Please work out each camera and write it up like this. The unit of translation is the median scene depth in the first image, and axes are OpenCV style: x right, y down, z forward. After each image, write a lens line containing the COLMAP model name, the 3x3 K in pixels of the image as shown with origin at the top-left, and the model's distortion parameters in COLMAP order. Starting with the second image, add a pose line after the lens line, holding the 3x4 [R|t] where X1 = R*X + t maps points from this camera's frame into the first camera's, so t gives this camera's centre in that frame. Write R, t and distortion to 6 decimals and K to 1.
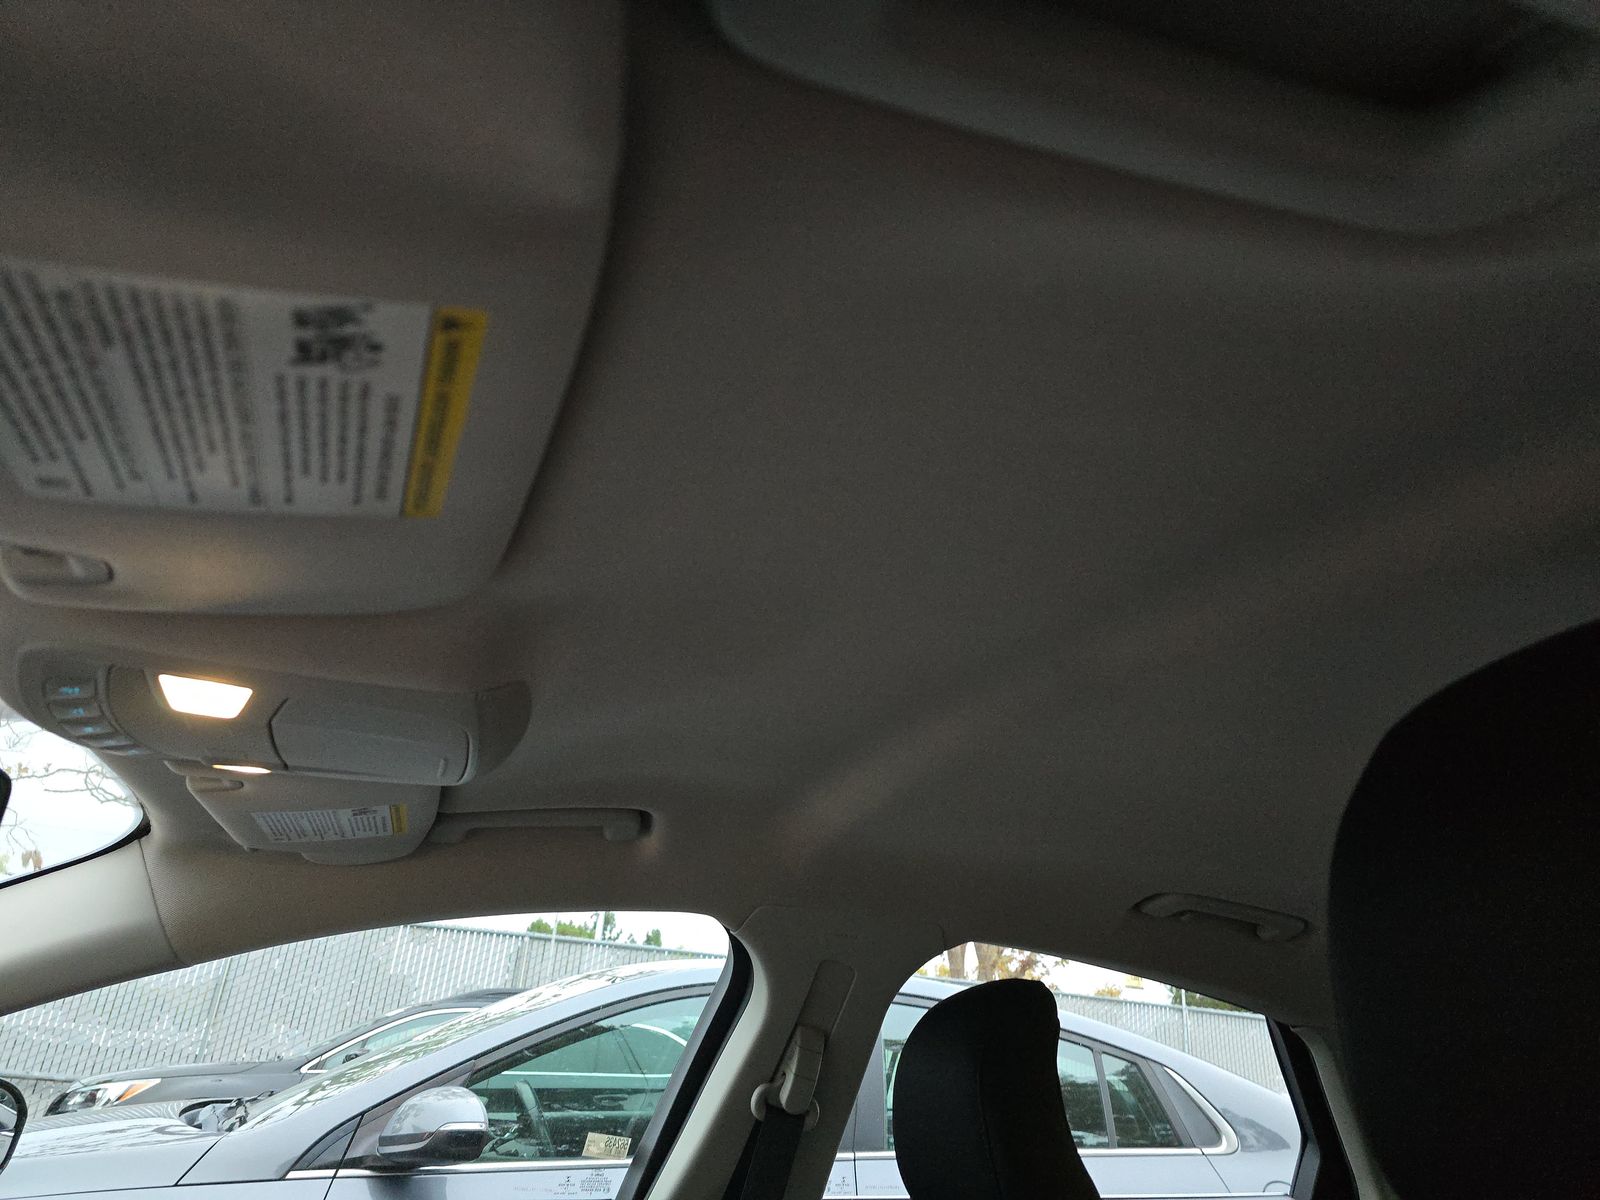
lens RADIAL K [[1094.3, 0, 804.8], [0, 1094.3, 588.8], [0, 0, 1]] dist [0.059767, -0.054177]
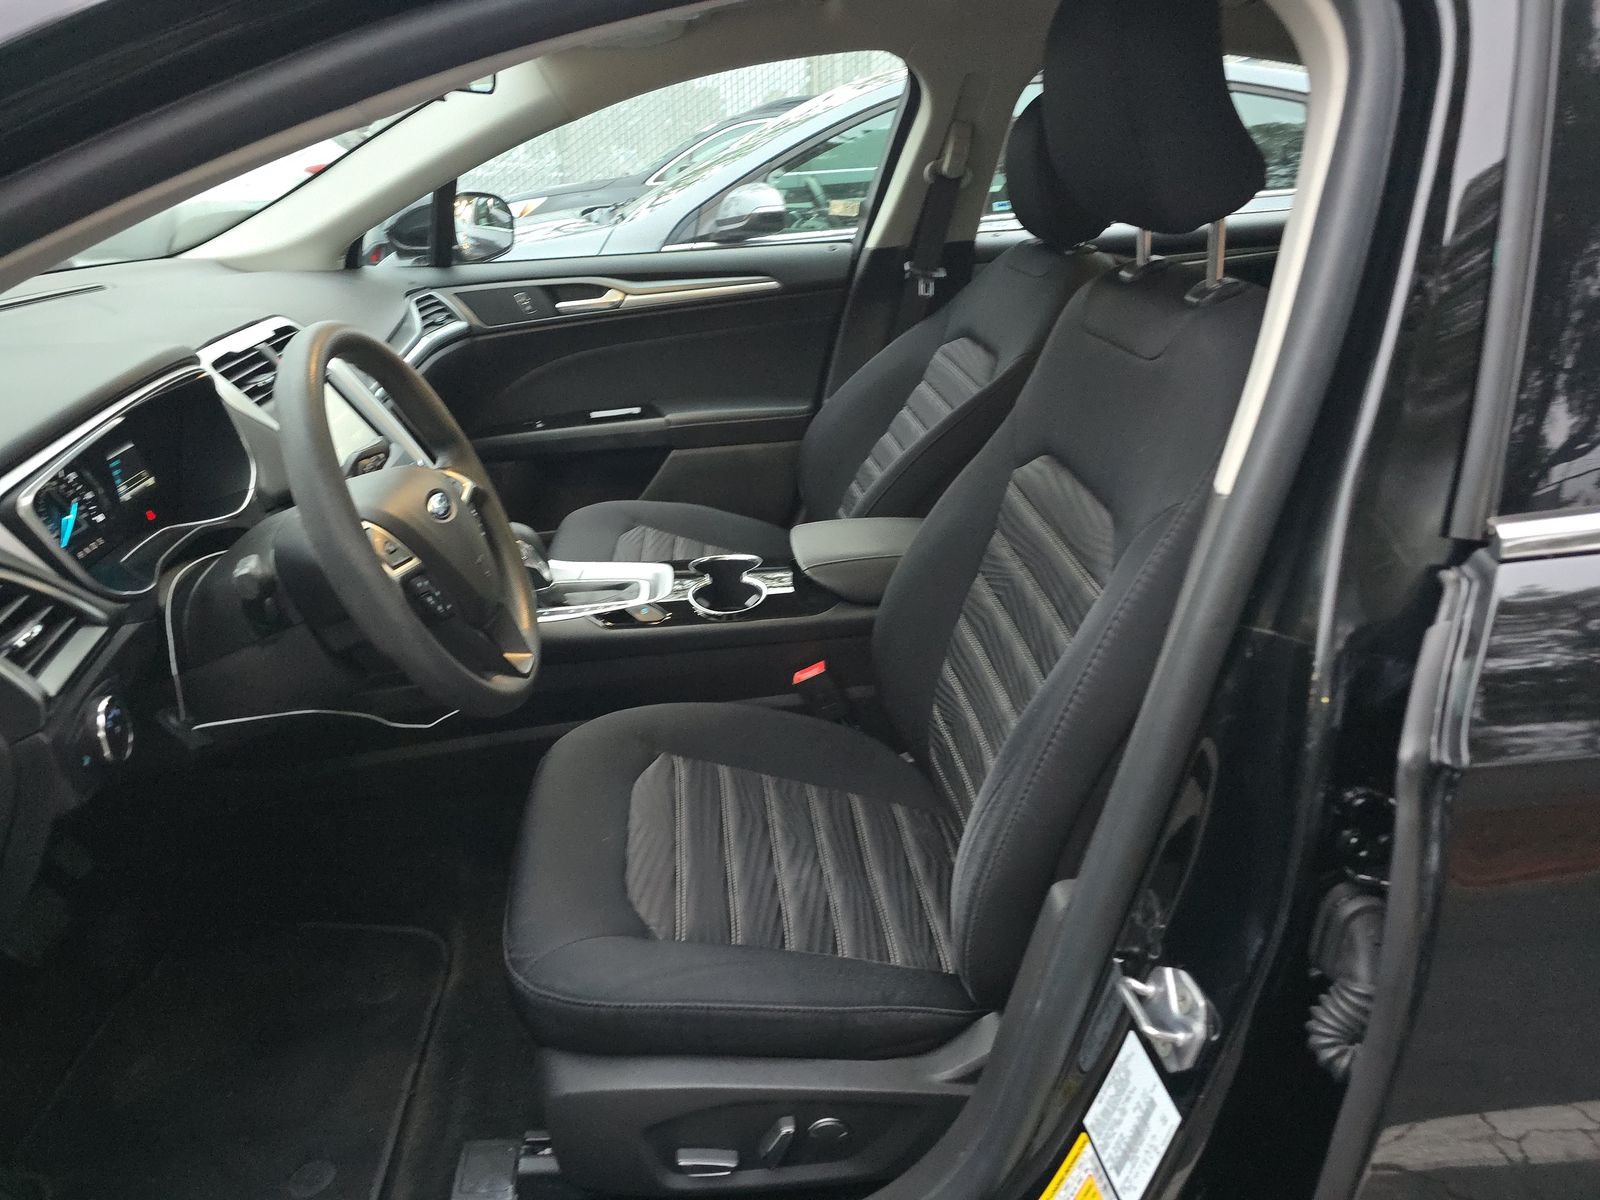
lens RADIAL K [[1094.3, 0, 804.8], [0, 1094.3, 588.8], [0, 0, 1]] dist [0.059767, -0.054177]
pose [[0.966109, 0.019911, -0.257366, 0.101364], [0.166379, 0.714260, 0.679817, -0.112152], [0.197362, -0.699597, 0.686740, -0.279546]]
